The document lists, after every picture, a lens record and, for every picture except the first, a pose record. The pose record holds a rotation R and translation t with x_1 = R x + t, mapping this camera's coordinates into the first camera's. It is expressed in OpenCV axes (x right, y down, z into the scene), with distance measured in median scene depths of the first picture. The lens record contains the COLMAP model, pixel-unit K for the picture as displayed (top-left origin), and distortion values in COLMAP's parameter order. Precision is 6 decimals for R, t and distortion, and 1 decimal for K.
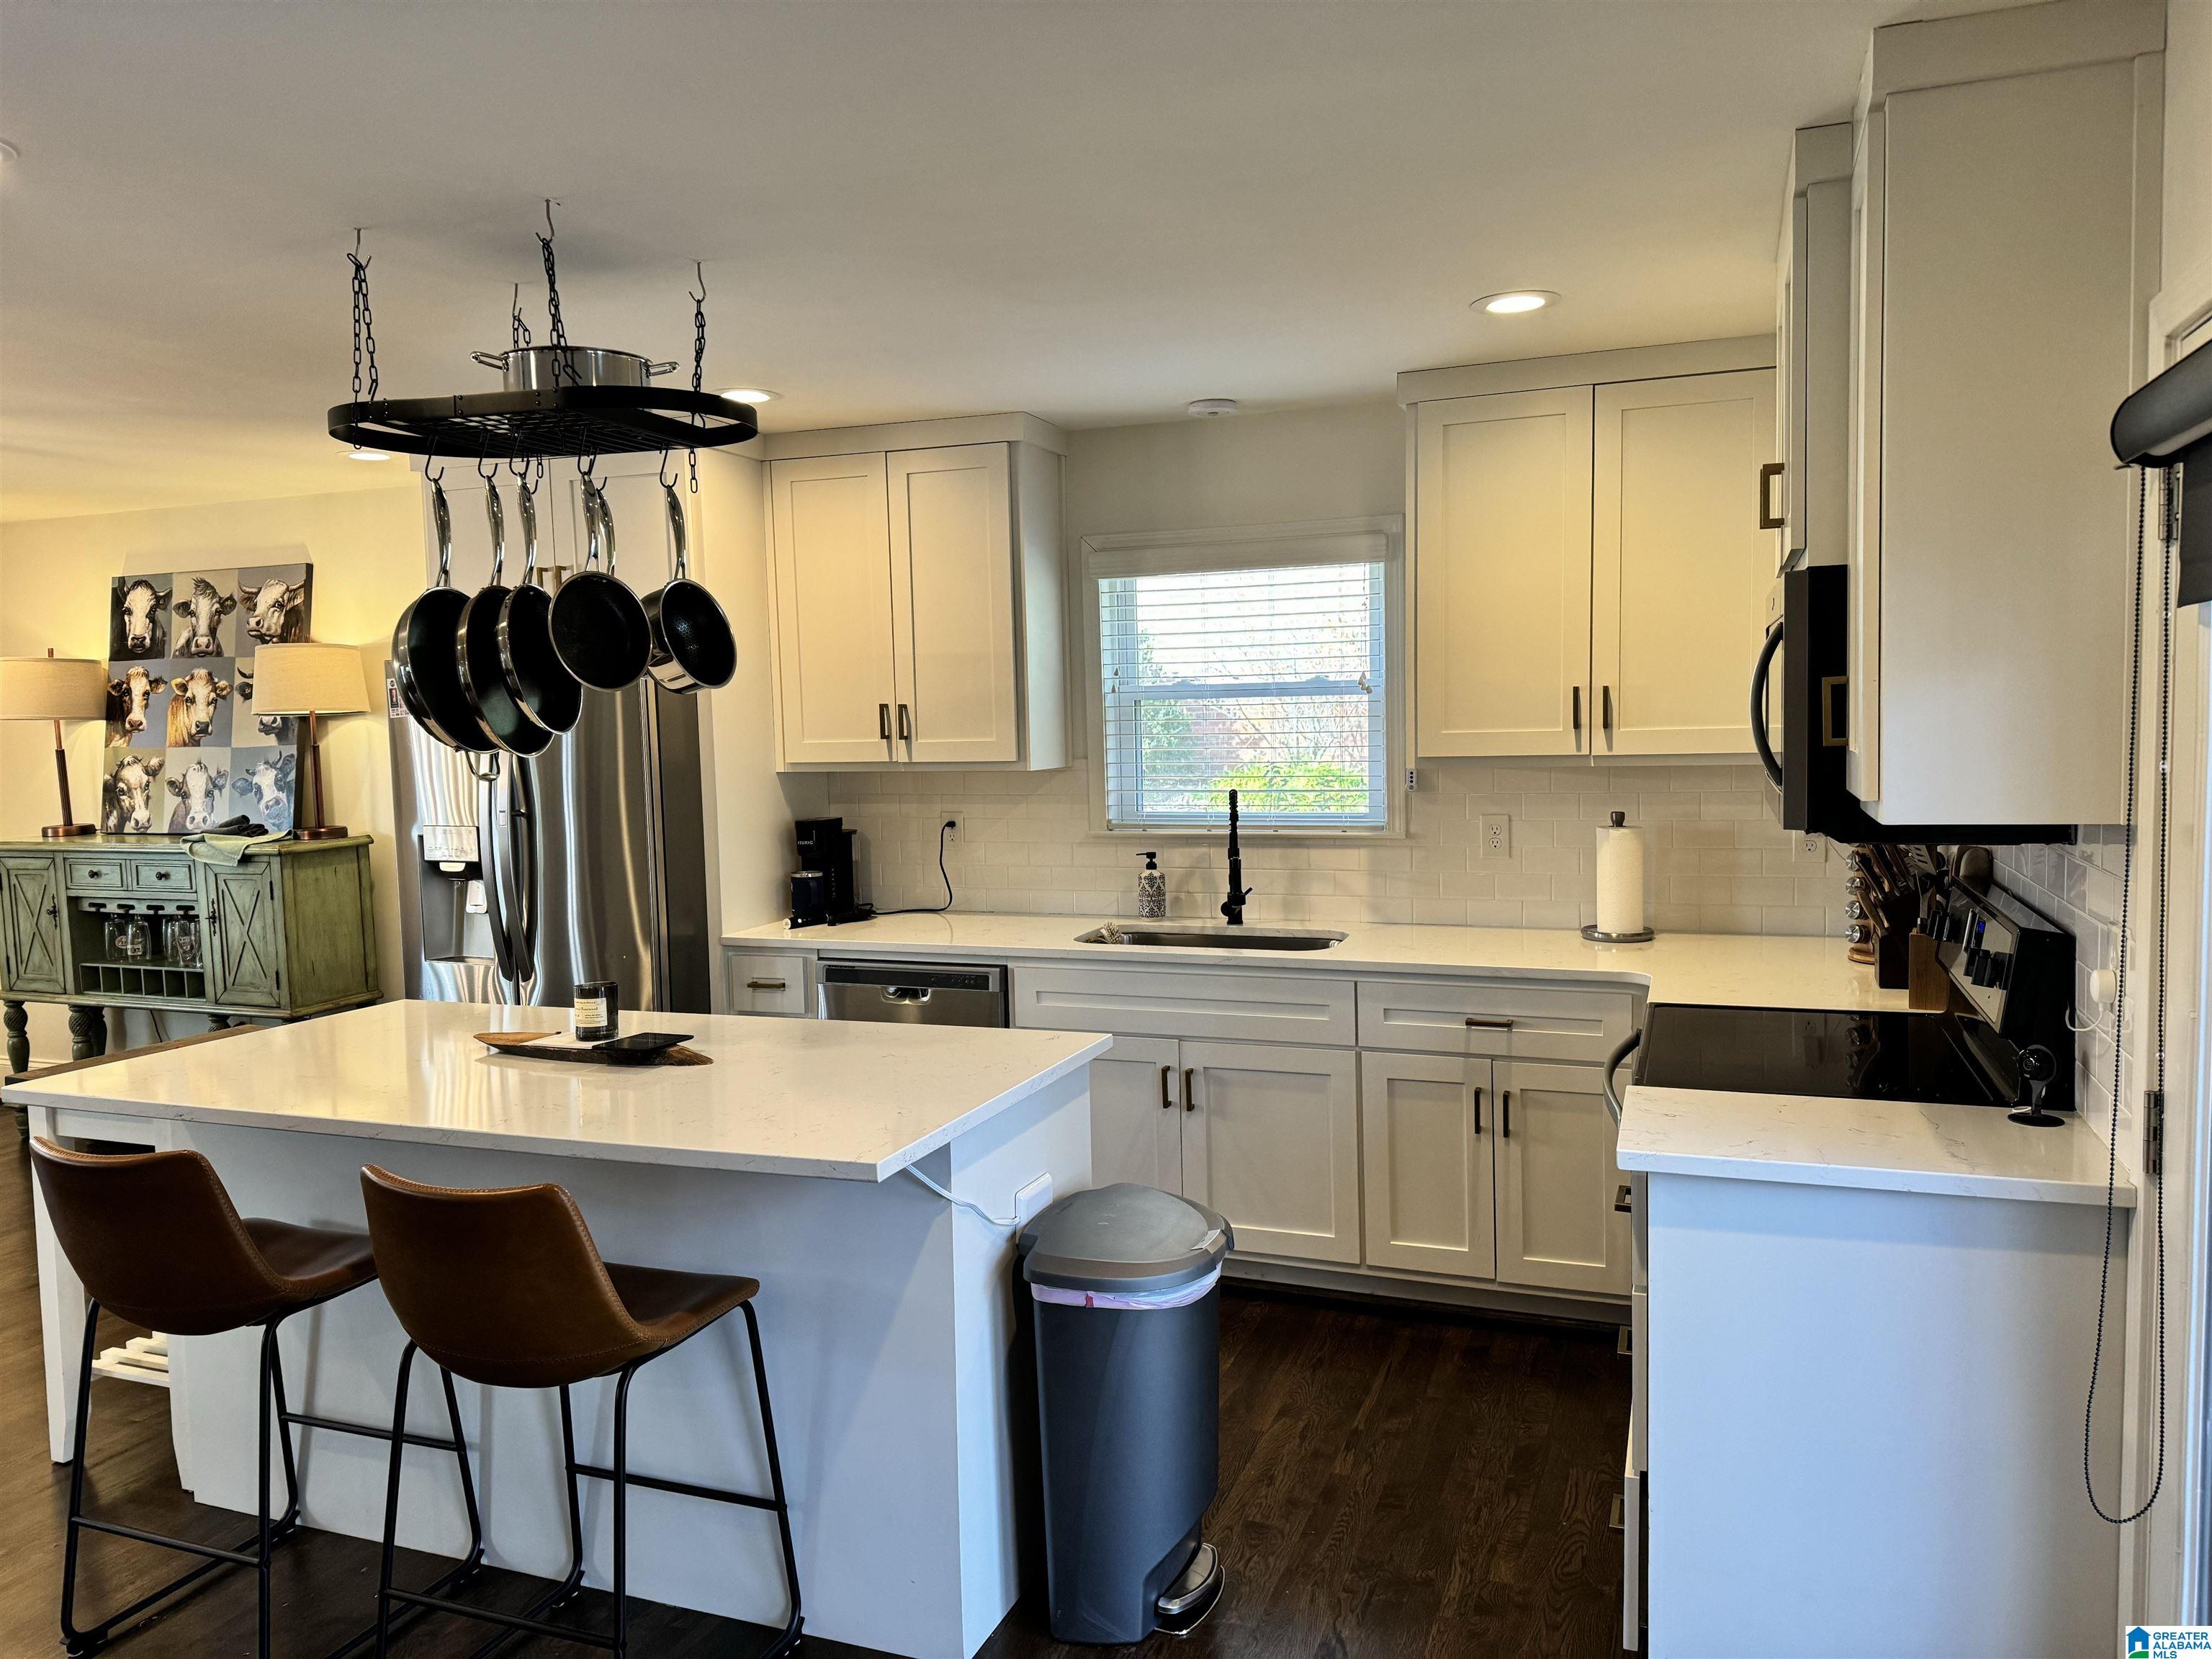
lens RADIAL K [[1565.4, 0, 1106.0], [0, 1565.4, 829.5], [0, 0, 1]] dist [0.037594, -0.040756]
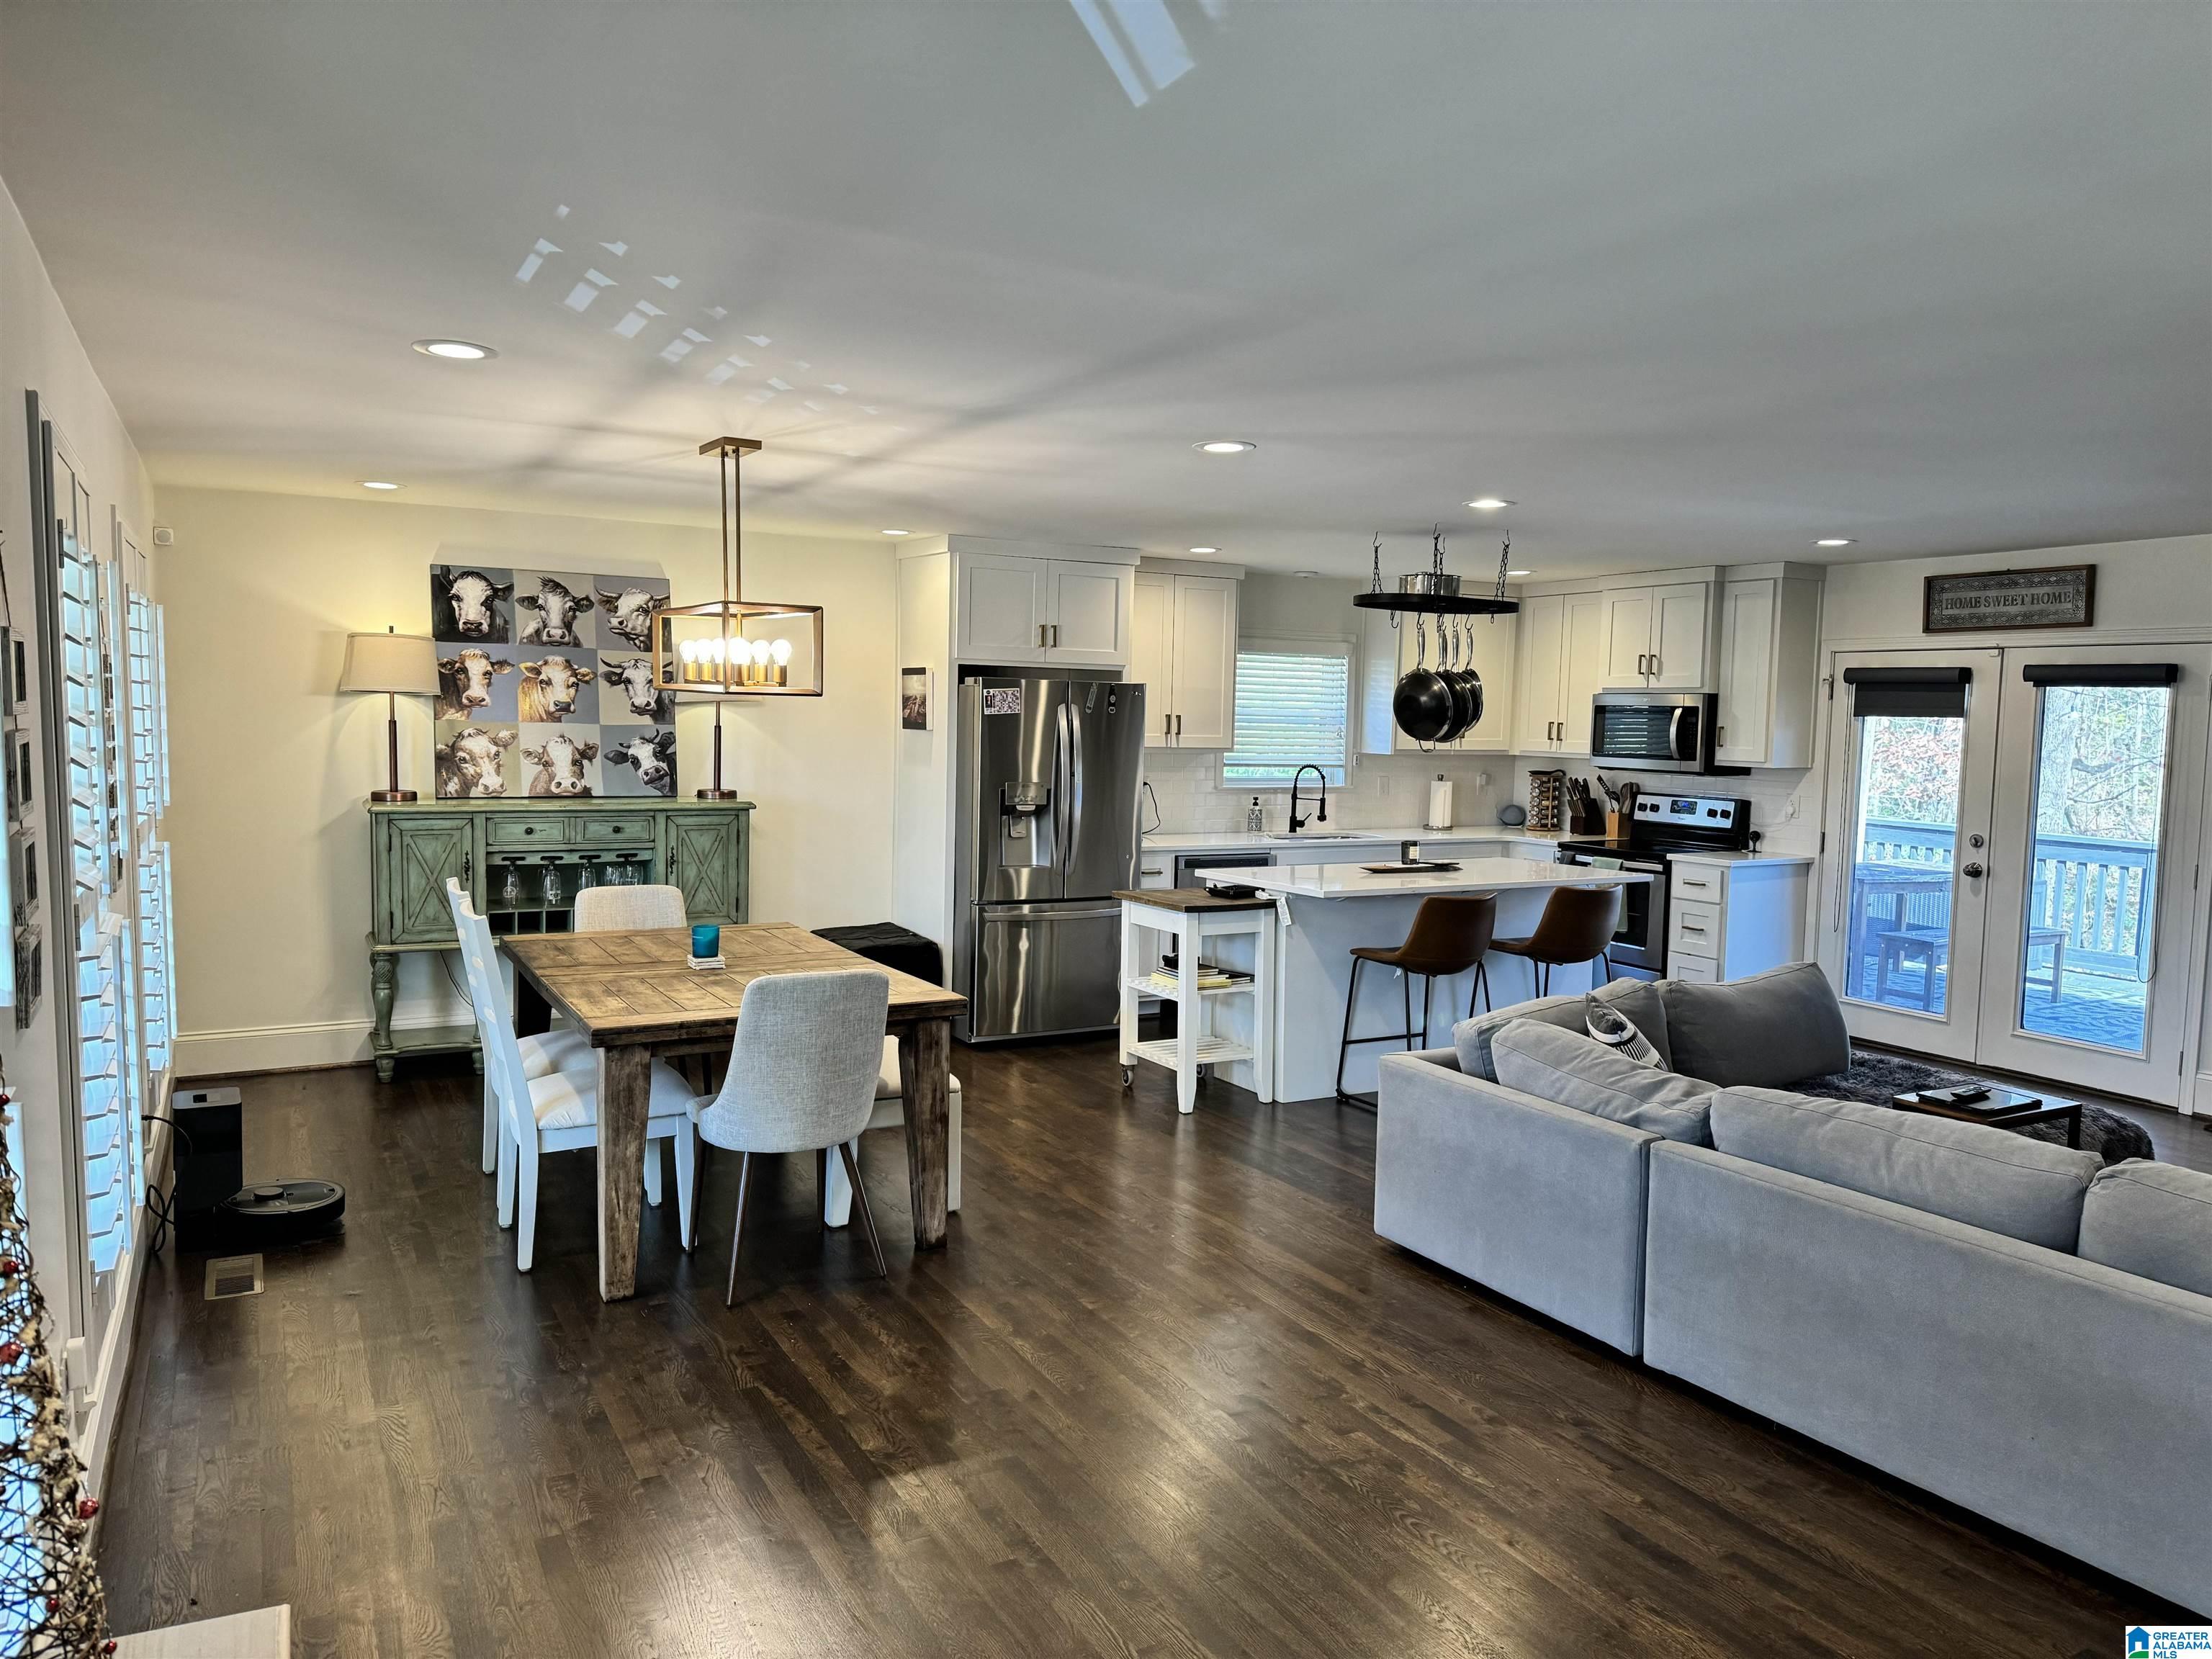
lens RADIAL K [[1542.1, 0, 1115.1], [0, 1542.1, 843.1], [0, 0, 1]] dist [0.144320, -0.202931]
pose [[0.638993, -0.028216, 0.768695, -1.209568], [0.023816, 0.999574, 0.016892, 0.027319], [-0.768844, 0.007513, 0.639393, -0.062856]]
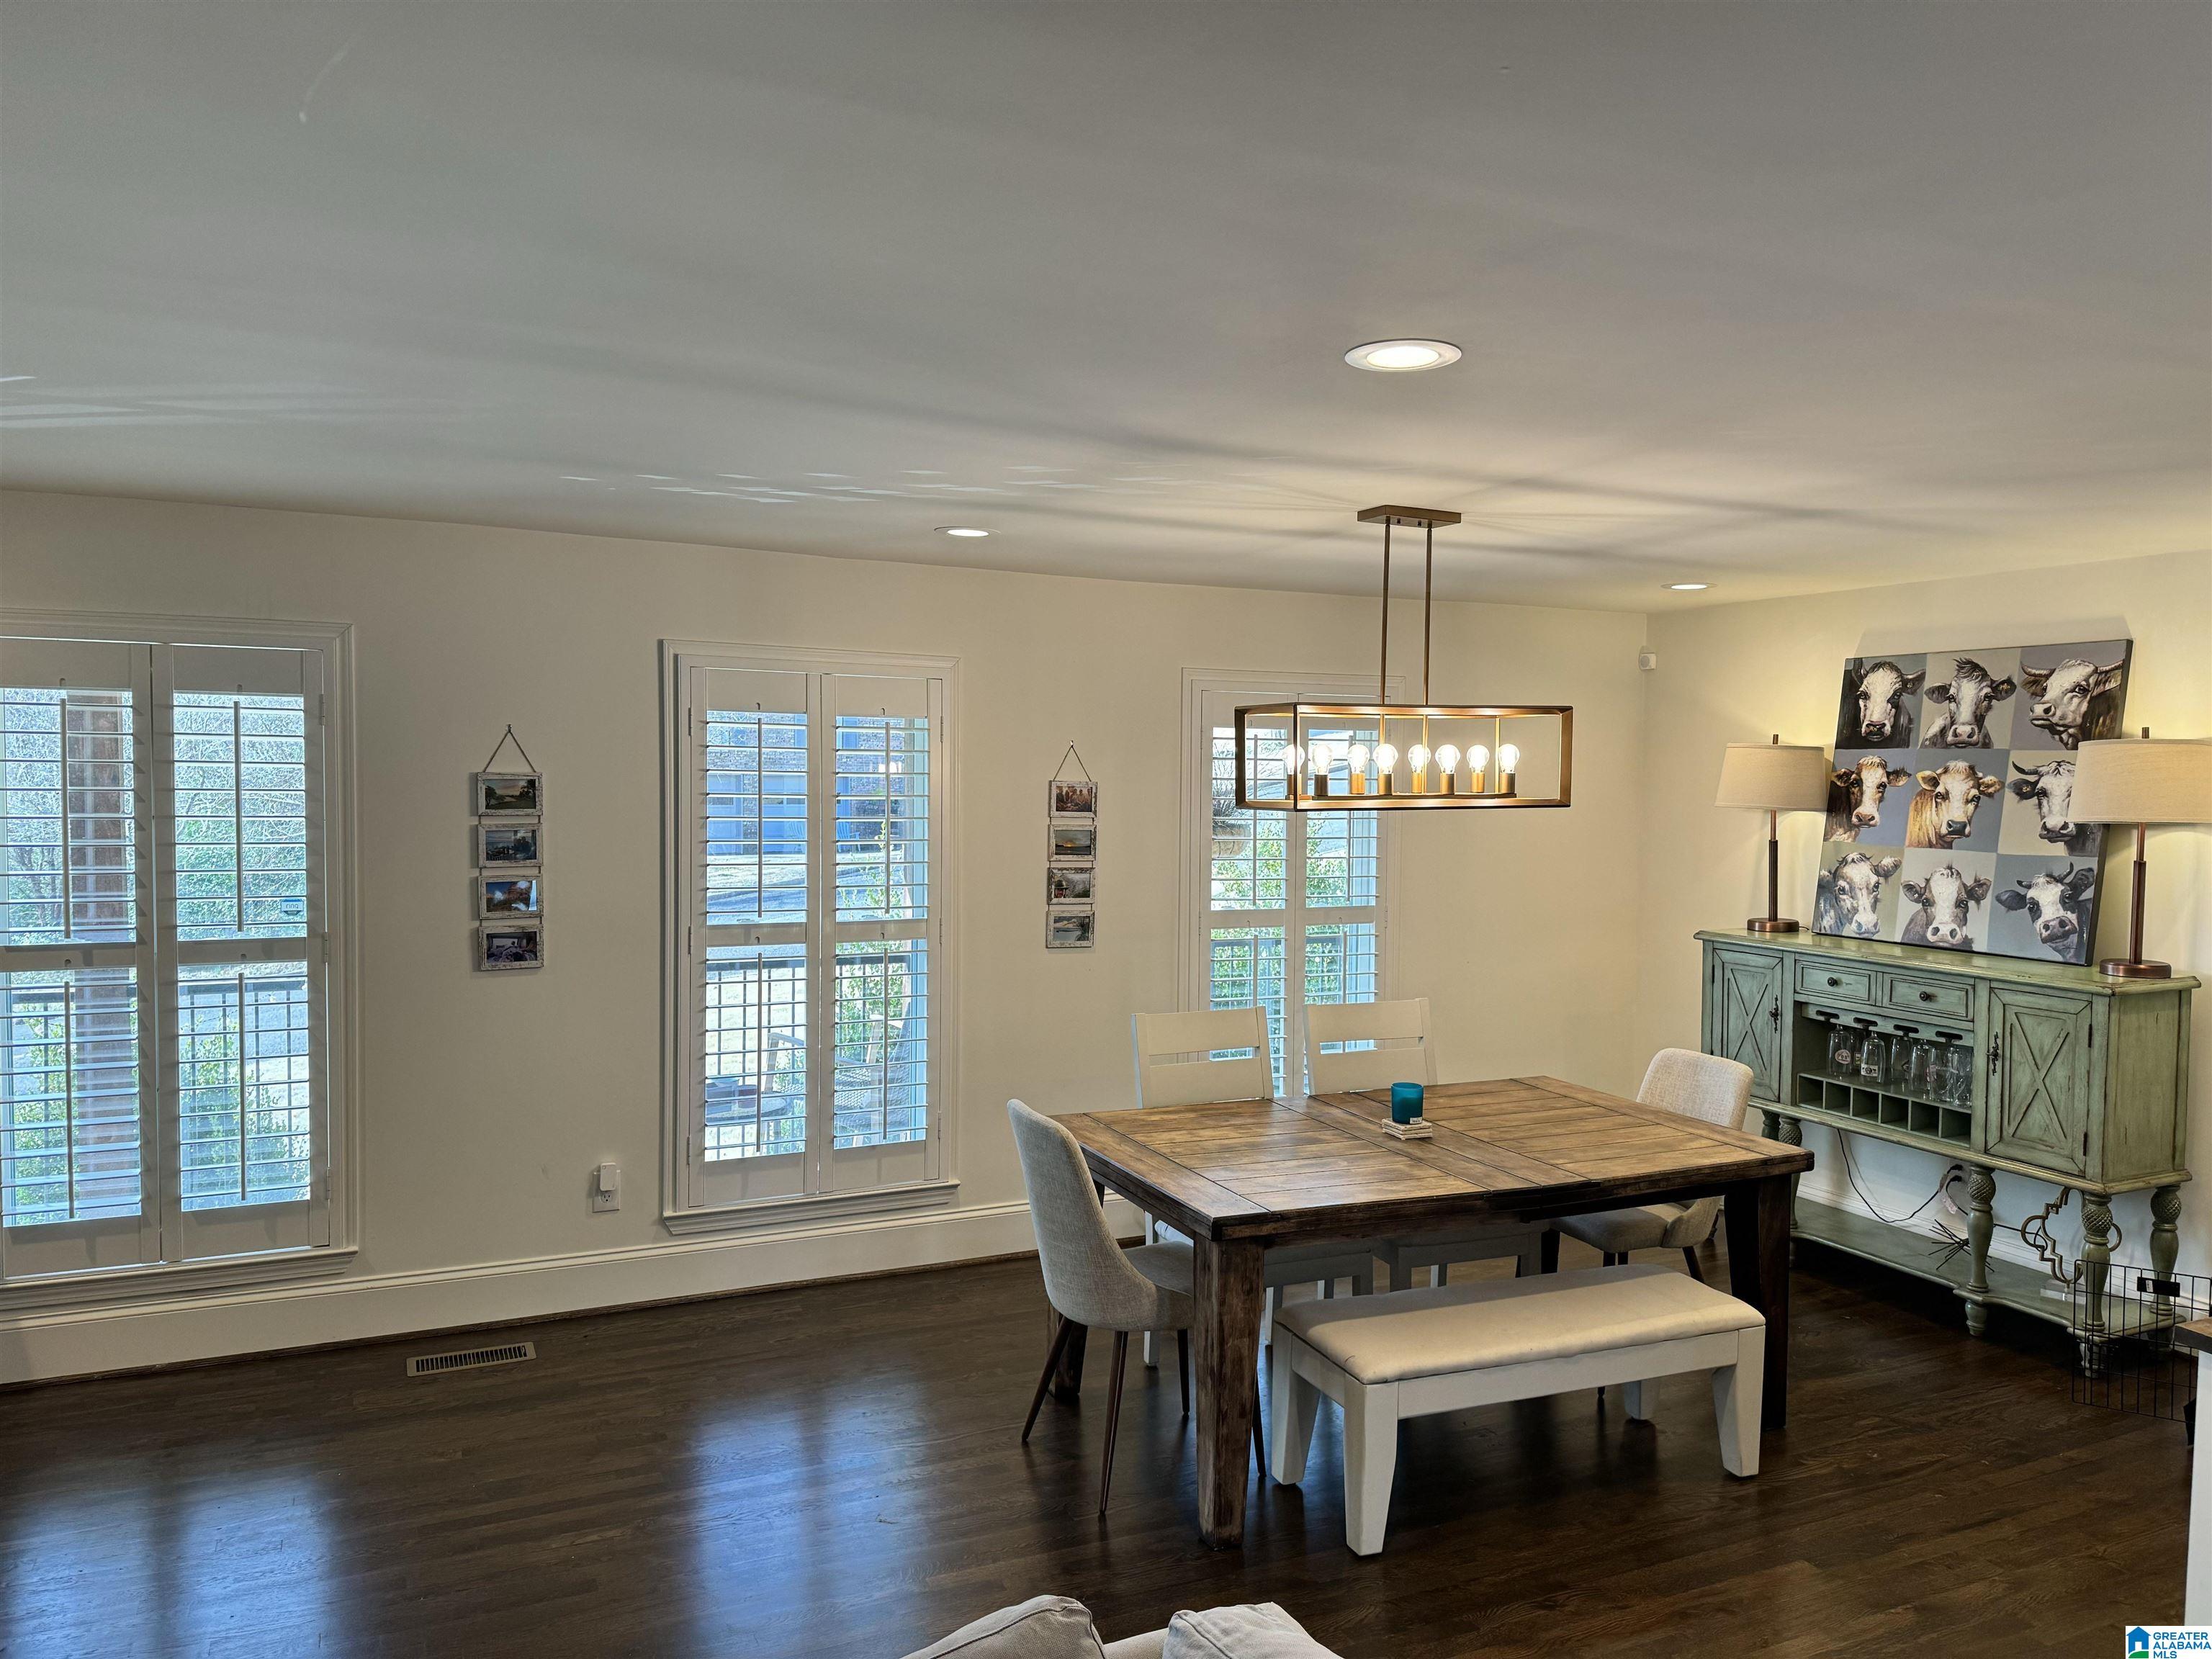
lens RADIAL K [[1565.4, 0, 1106.0], [0, 1565.4, 829.5], [0, 0, 1]] dist [0.037594, -0.040756]
pose [[0.722750, 0.061003, -0.688412, -0.309693], [-0.084916, 0.996388, -0.000857, -0.022621], [0.685873, 0.059077, 0.725320, 0.035970]]
